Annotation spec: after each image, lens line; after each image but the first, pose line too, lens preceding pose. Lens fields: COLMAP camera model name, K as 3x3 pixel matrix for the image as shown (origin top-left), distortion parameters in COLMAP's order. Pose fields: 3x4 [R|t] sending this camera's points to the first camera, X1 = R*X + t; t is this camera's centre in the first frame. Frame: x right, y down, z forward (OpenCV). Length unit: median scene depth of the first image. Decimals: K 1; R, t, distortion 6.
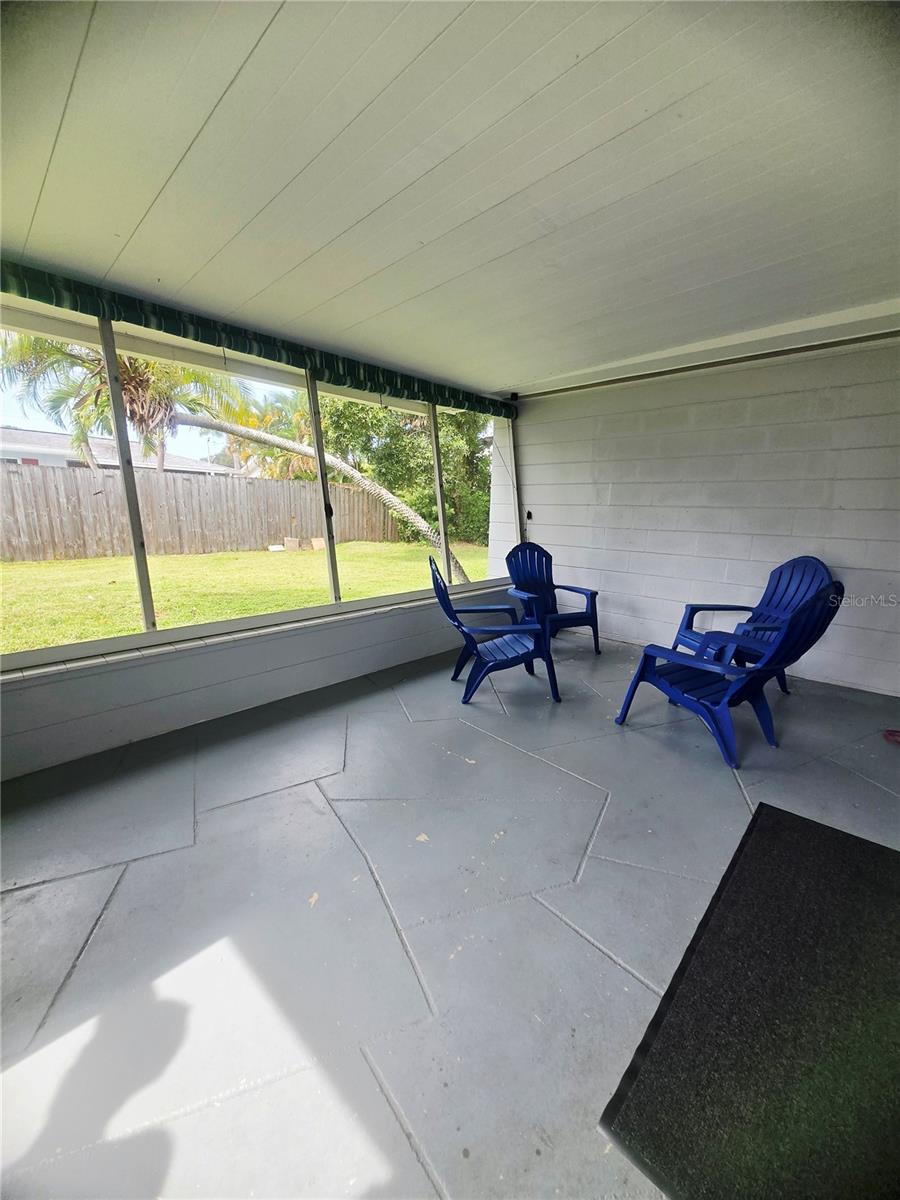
lens RADIAL K [[466.1, 0, 450.0], [0, 466.1, 600.0], [0, 0, 1]] dist [-0.001433, -0.000129]
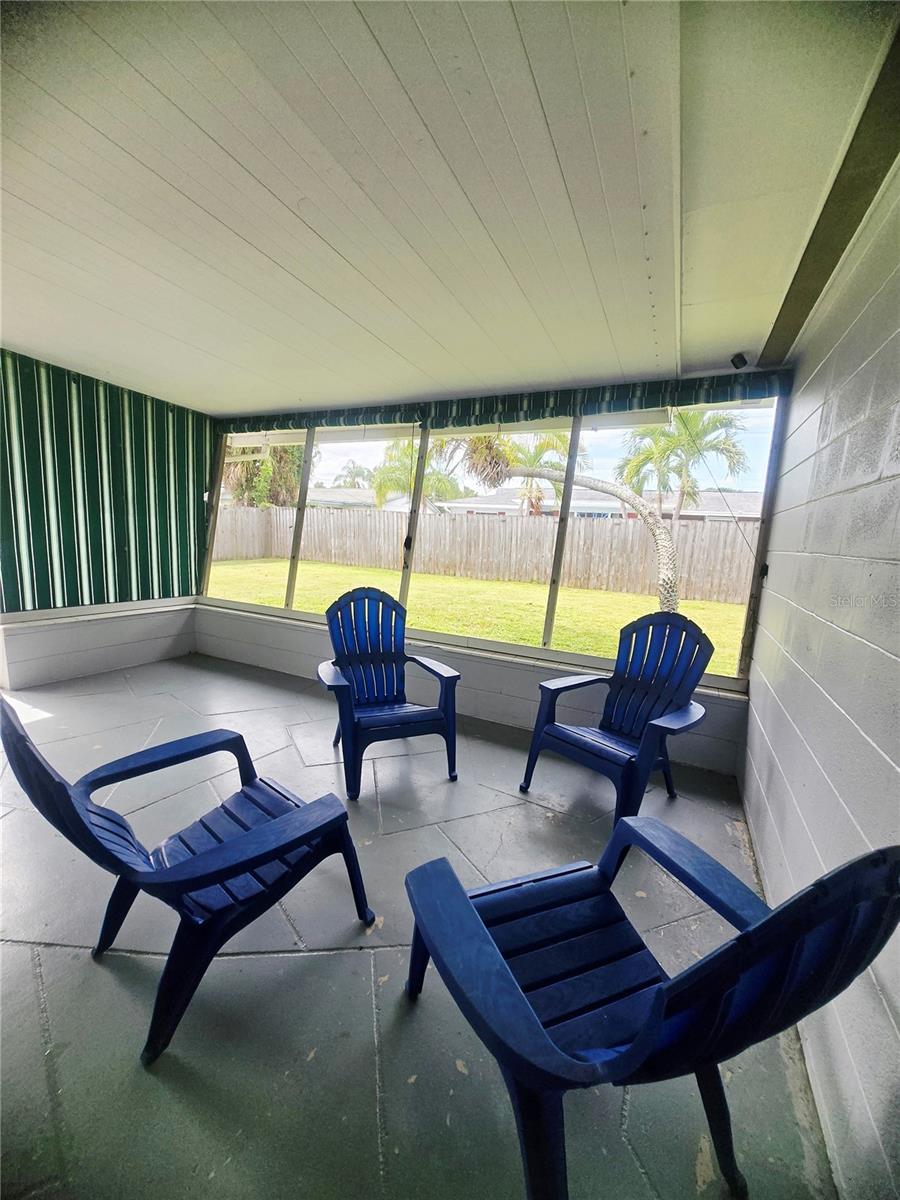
lens RADIAL K [[466.1, 0, 450.0], [0, 466.1, 600.0], [0, 0, 1]] dist [-0.001433, -0.000129]
pose [[0.301056, 0.127848, -0.944997, 0.292809], [-0.227416, 0.972005, 0.059052, -0.051896], [0.926092, 0.197130, 0.321703, 0.268001]]
